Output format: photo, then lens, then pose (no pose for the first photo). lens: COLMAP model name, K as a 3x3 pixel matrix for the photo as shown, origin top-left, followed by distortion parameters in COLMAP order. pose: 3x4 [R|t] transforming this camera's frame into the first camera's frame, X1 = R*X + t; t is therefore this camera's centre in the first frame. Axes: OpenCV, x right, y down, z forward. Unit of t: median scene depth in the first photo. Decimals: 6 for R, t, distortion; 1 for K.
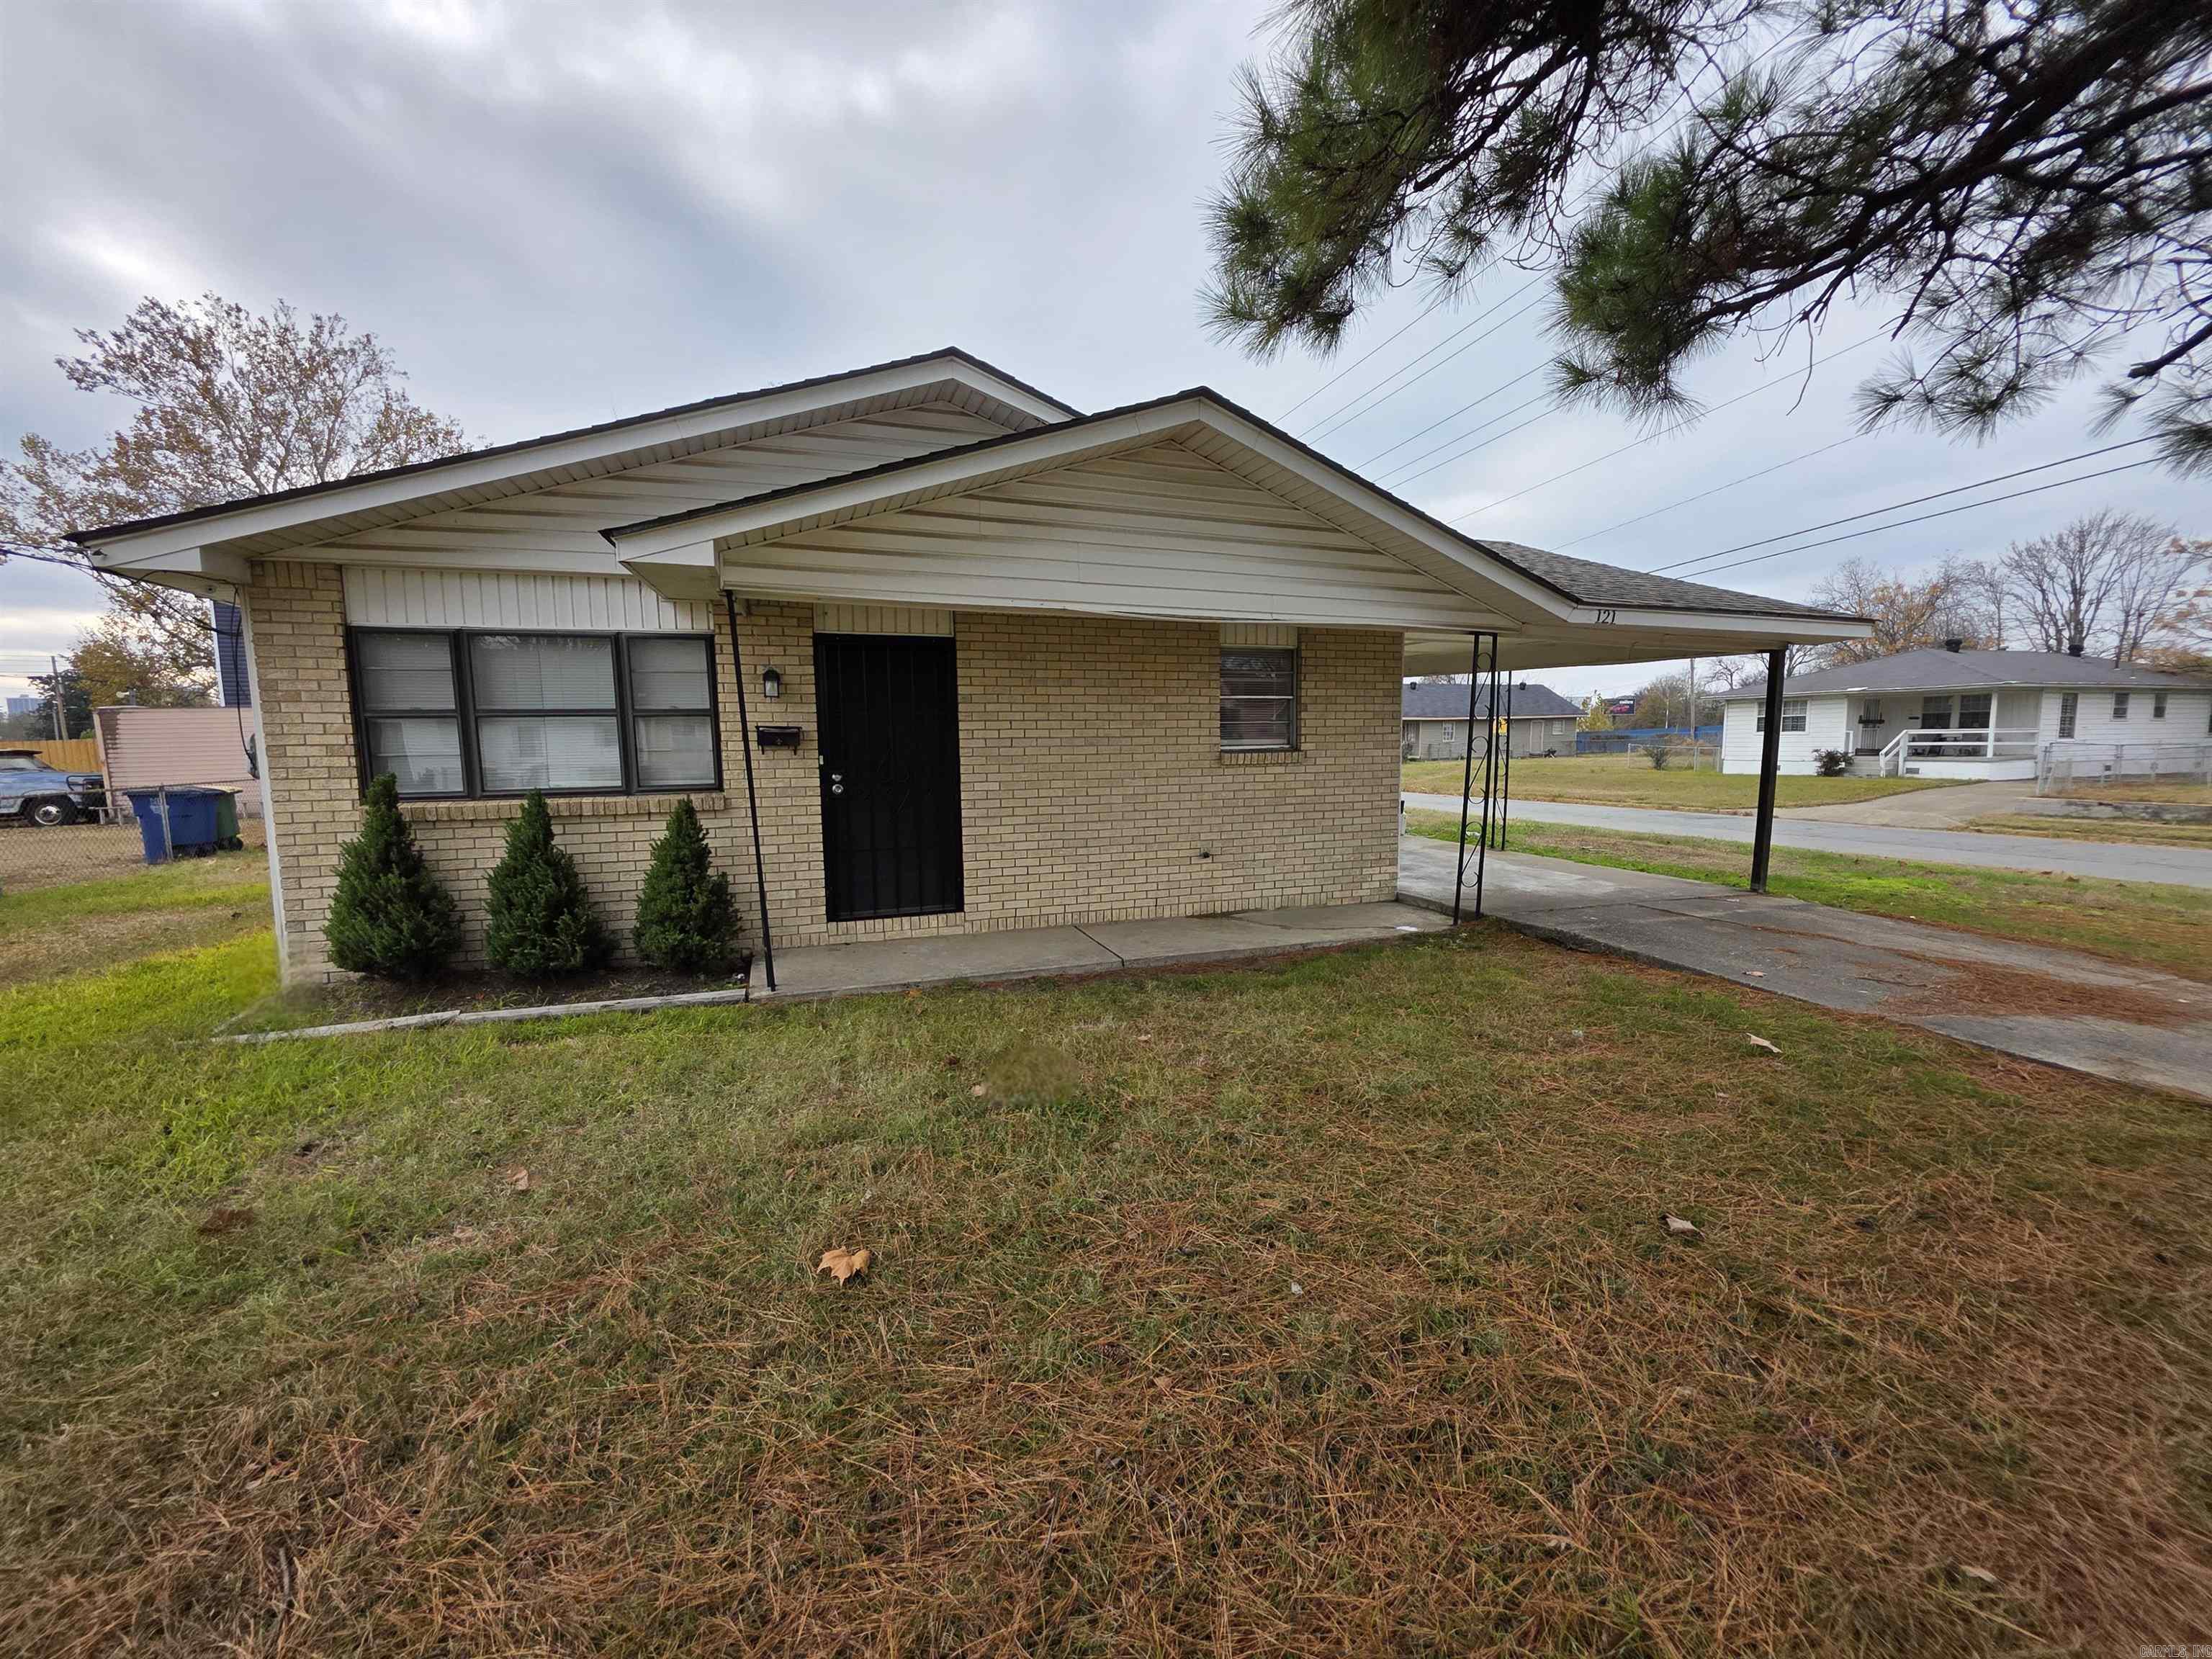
lens RADIAL K [[883.7, 0, 1099.7], [0, 883.7, 836.2], [0, 0, 1]] dist [0.001964, 0.000385]
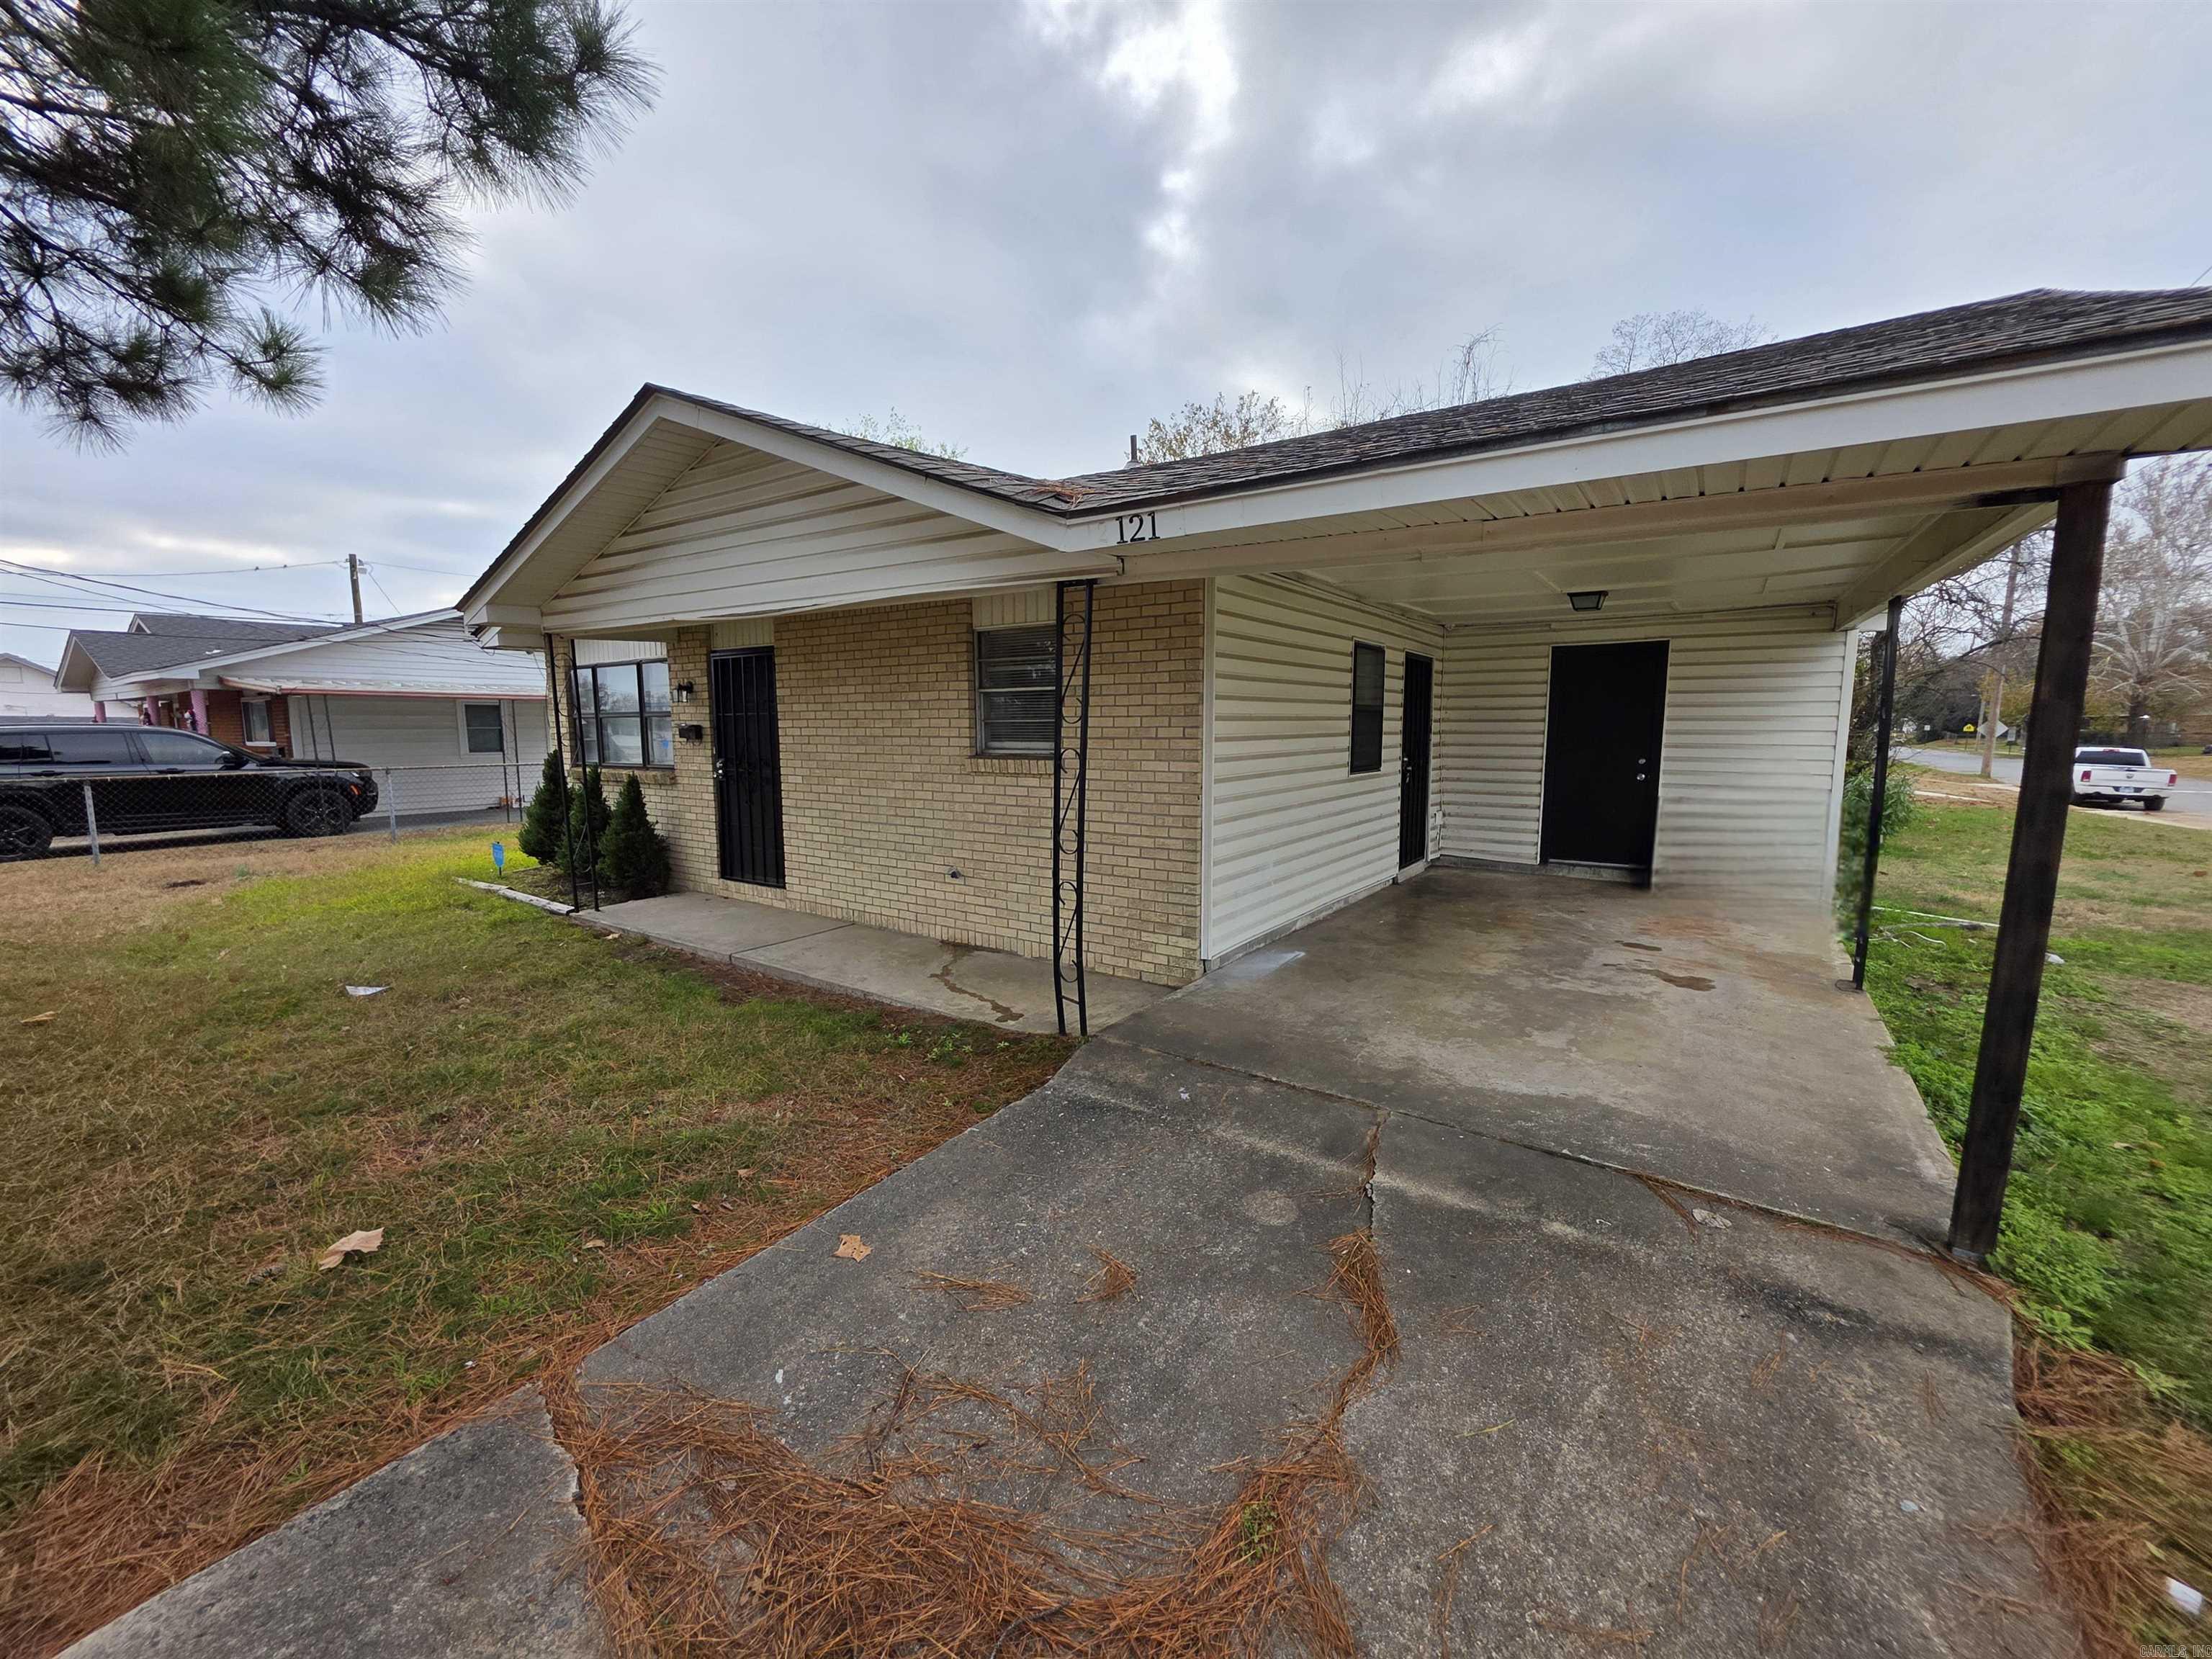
lens RADIAL K [[883.7, 0, 1103.1], [0, 883.7, 832.8], [0, 0, 1]] dist [0.001964, 0.000385]
pose [[0.577411, 0.108022, -0.809276, 1.008722], [-0.095398, 0.993346, 0.064525, -0.100029], [0.810861, 0.039946, 0.583874, 0.685946]]
